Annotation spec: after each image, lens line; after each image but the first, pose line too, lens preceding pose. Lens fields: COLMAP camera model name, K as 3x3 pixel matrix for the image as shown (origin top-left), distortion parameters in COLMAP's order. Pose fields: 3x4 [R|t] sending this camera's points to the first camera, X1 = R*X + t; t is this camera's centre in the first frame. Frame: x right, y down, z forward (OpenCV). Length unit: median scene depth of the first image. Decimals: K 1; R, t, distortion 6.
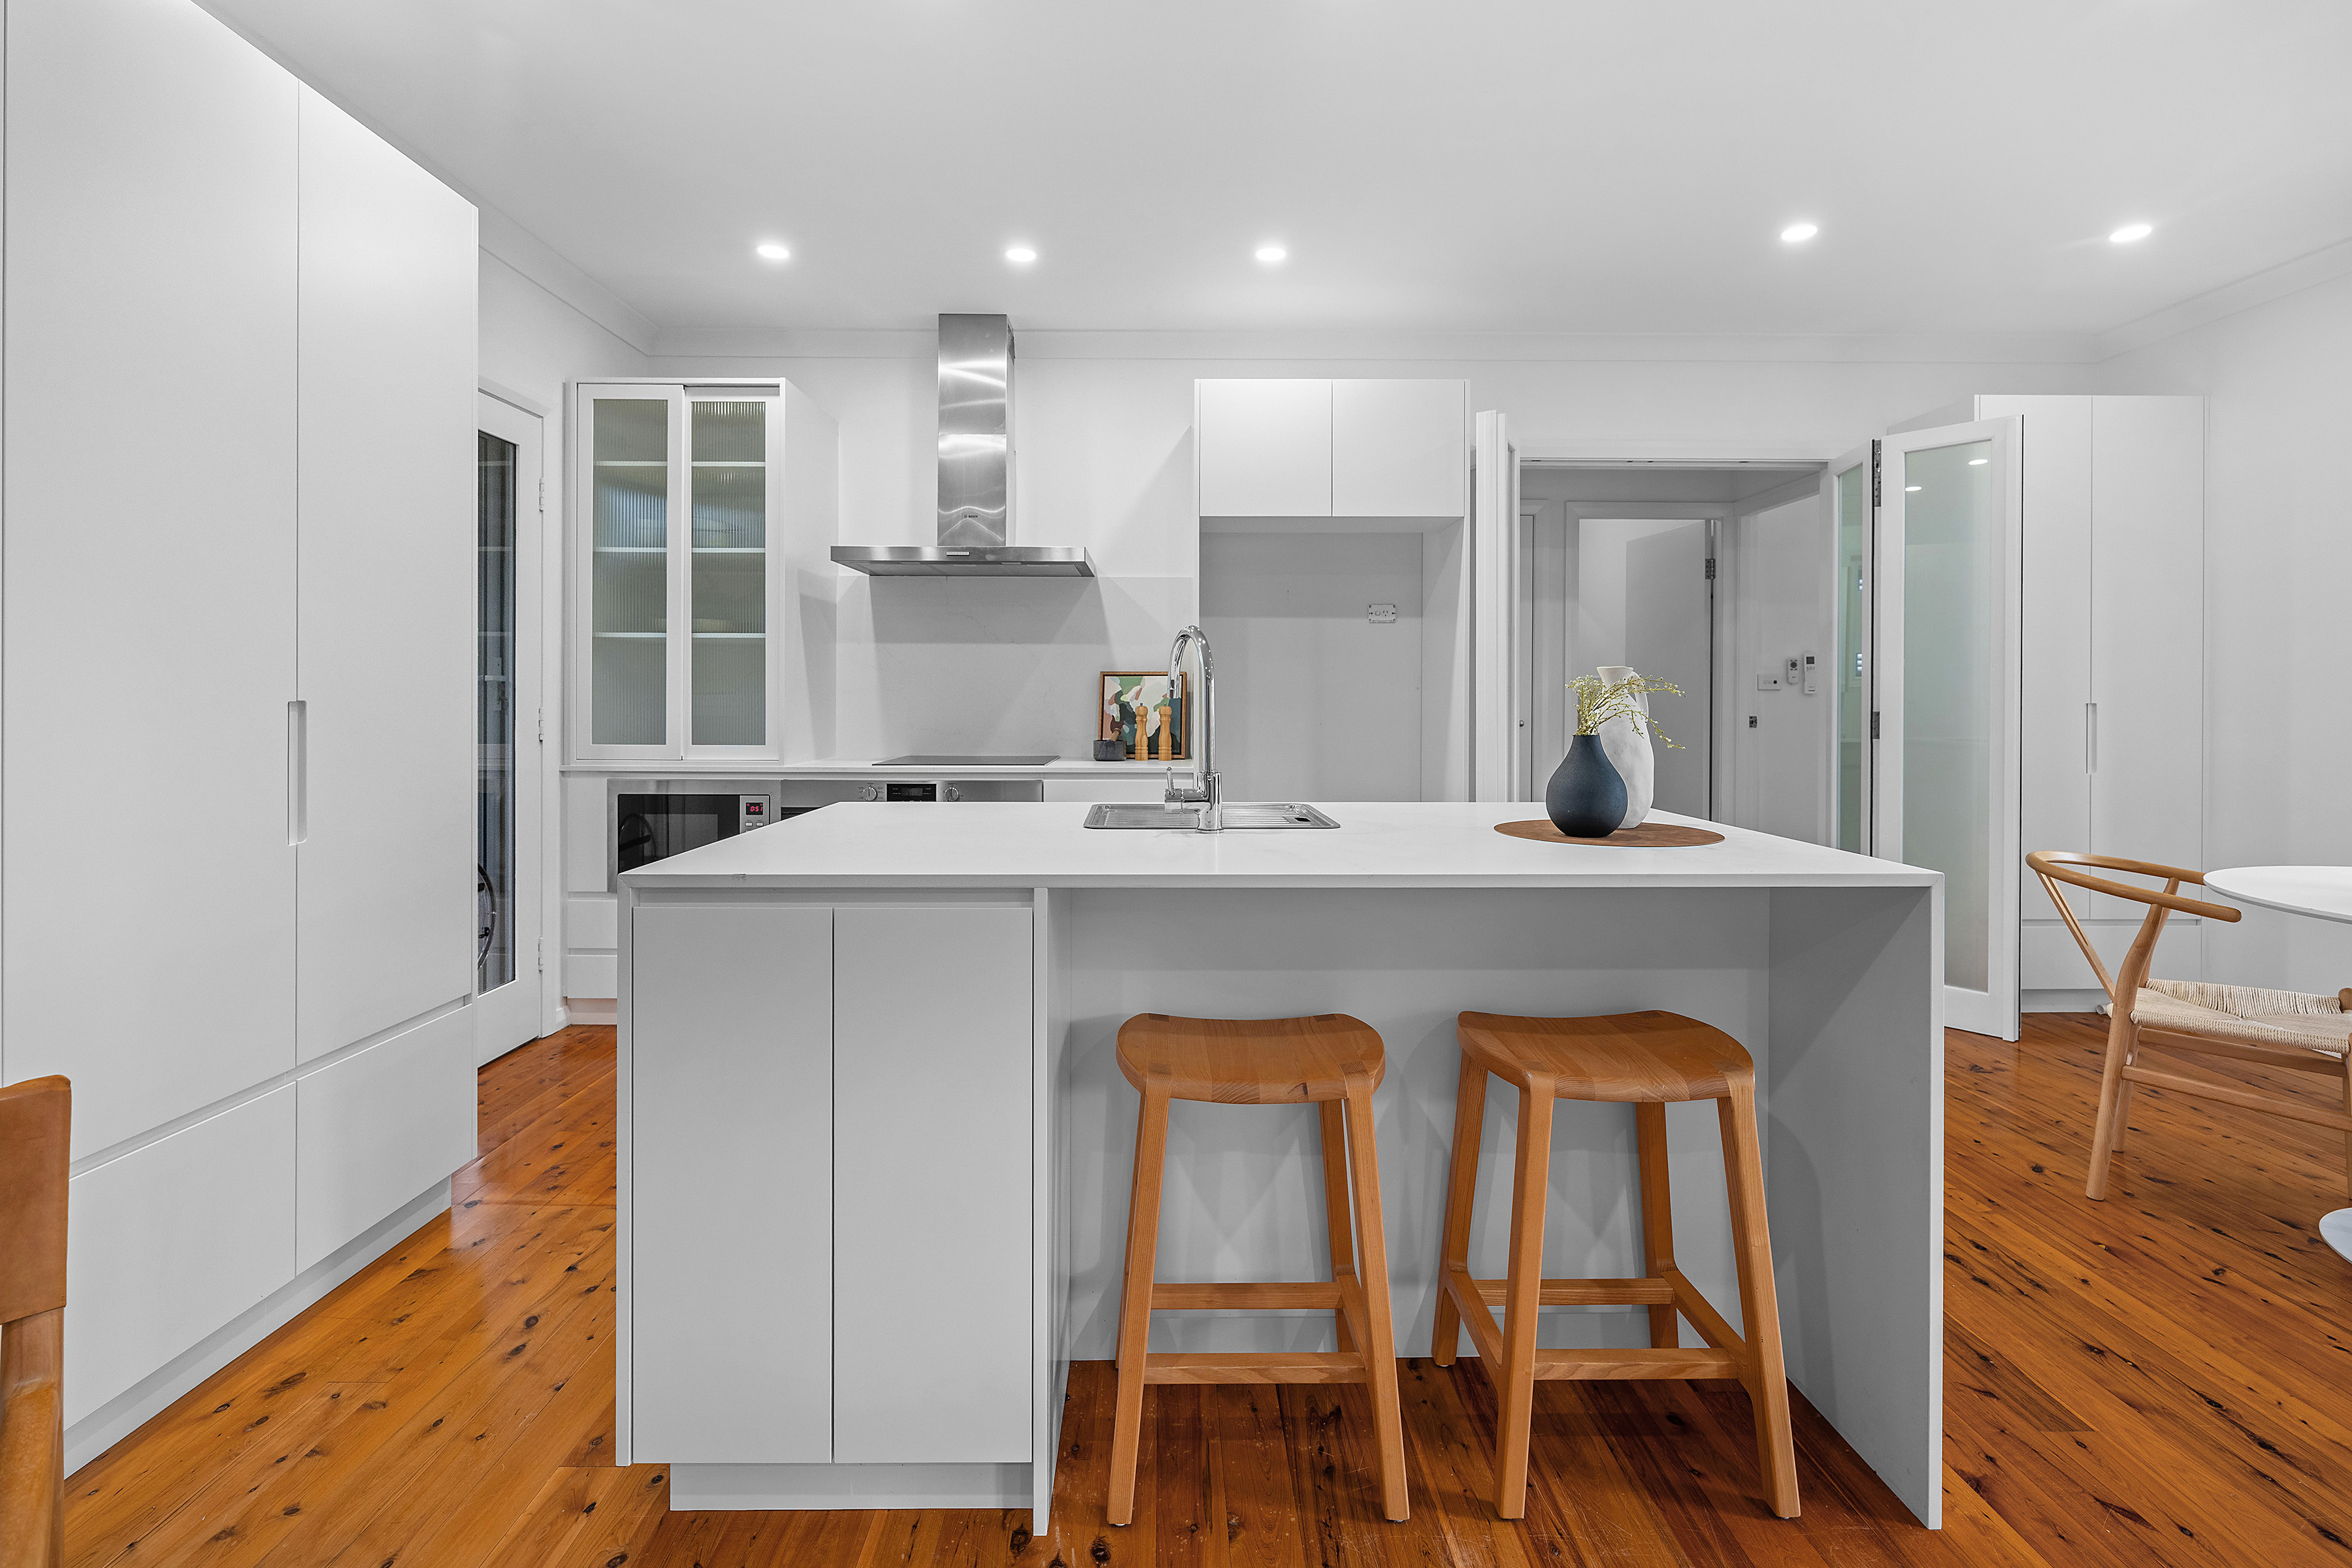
lens RADIAL K [[1073.8, 0, 1162.1], [0, 1073.8, 693.9], [0, 0, 1]] dist [-0.006103, 0.001270]
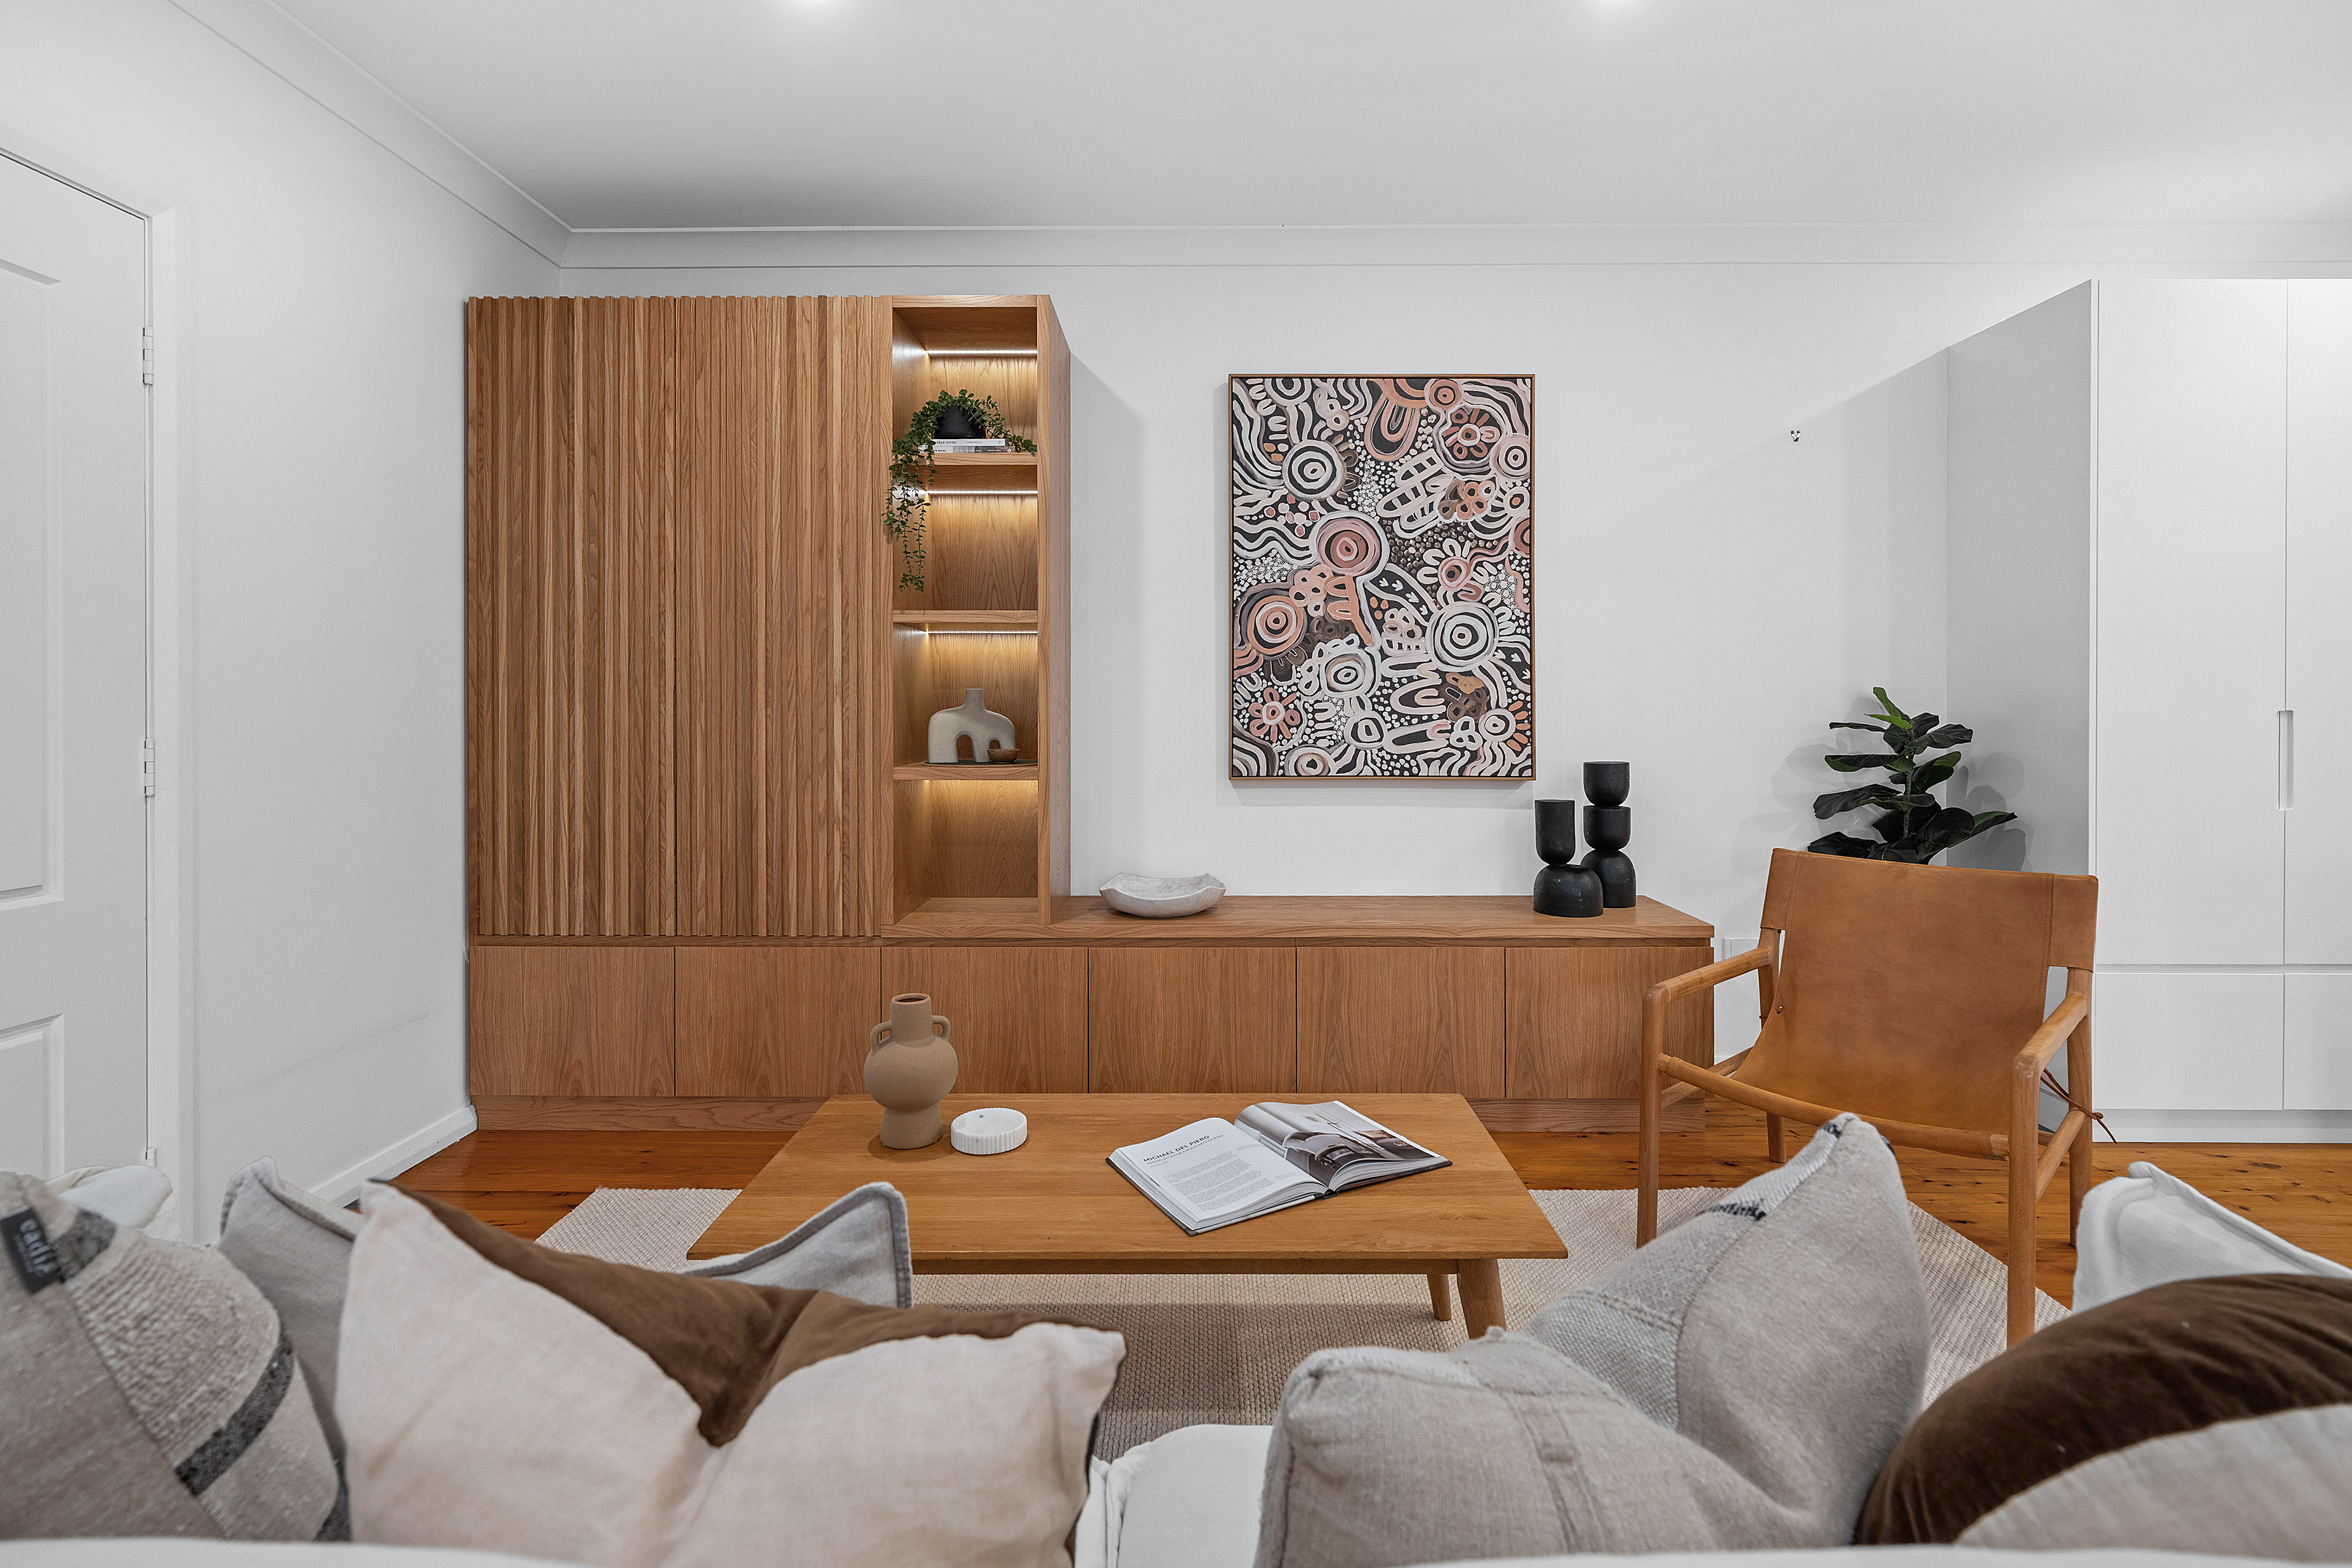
lens RADIAL K [[1073.8, 0, 1189.2], [0, 1073.8, 720.0], [0, 0, 1]] dist [-0.006103, 0.001270]
pose [[-0.012843, 0.001339, -0.999917, 0.333805], [0.003705, 0.999992, 0.001291, 0.006941], [0.999911, -0.003688, -0.012848, -0.233259]]
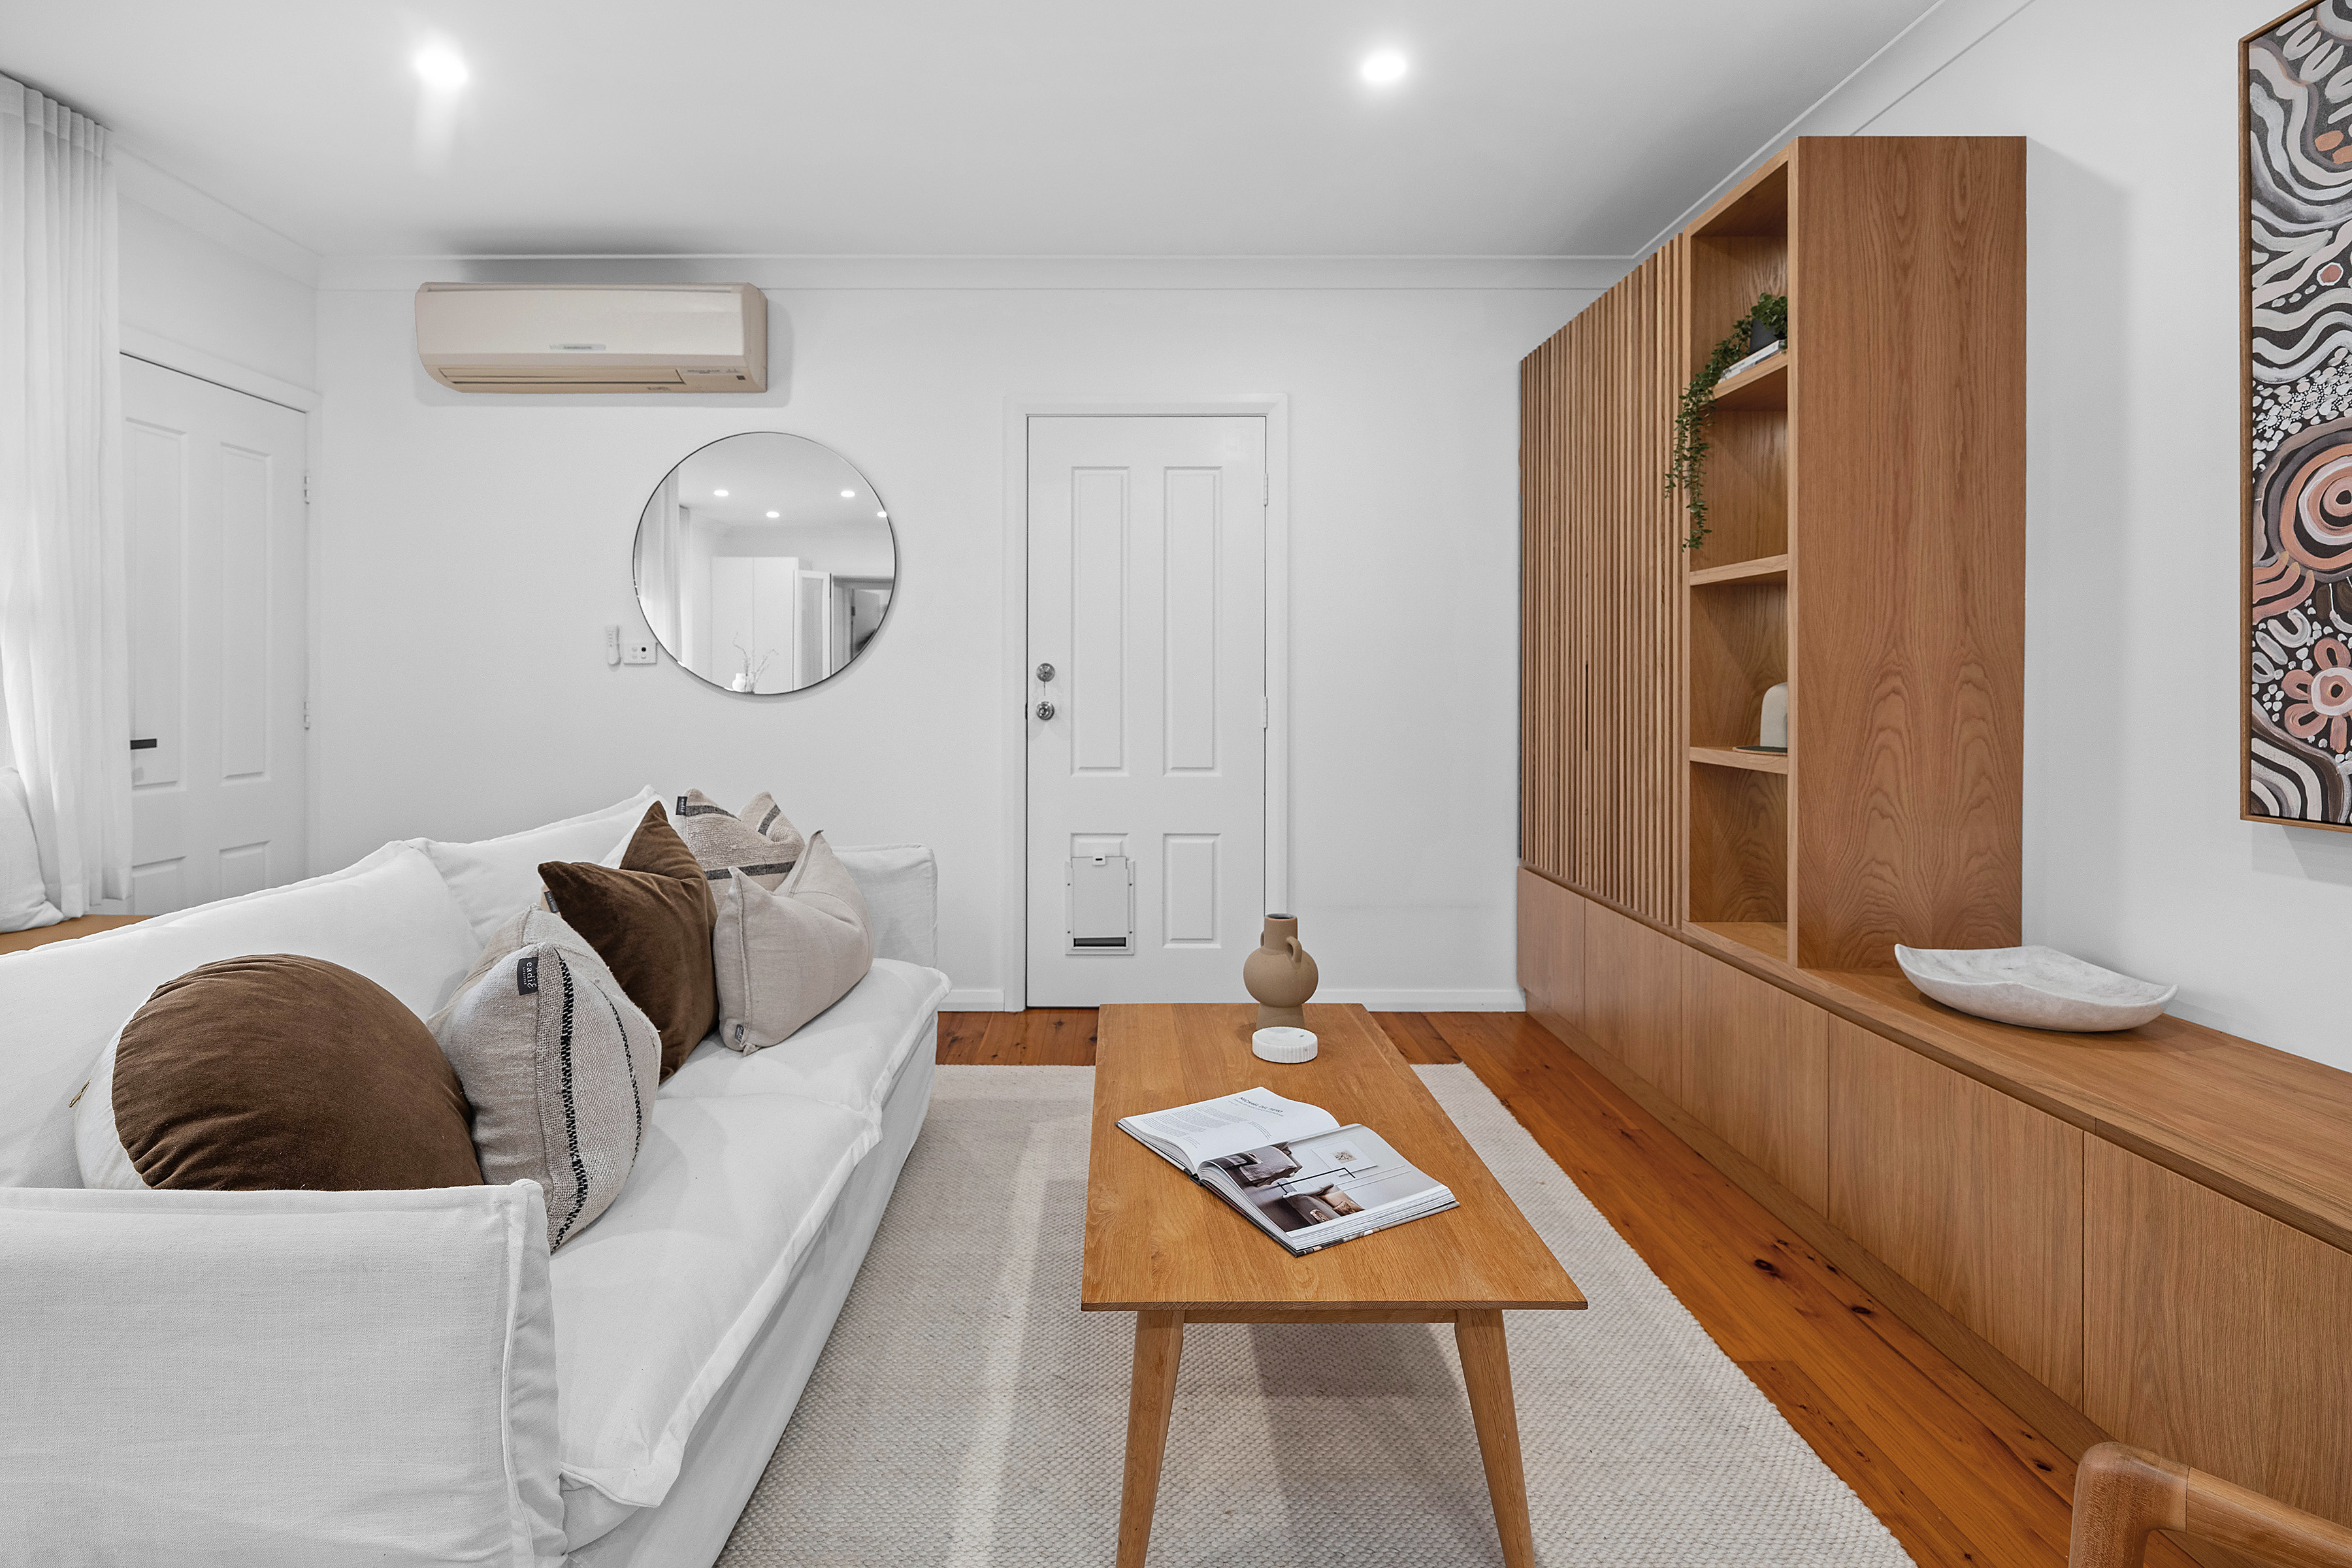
lens RADIAL K [[1073.8, 0, 1117.4], [0, 1073.8, 680.5], [0, 0, 1]] dist [-0.006103, 0.001270]
pose [[-0.999956, -0.005901, 0.007360, -0.069677], [-0.005928, 0.999976, -0.003656, 0.002689], [-0.007338, -0.003700, -0.999966, 0.243897]]
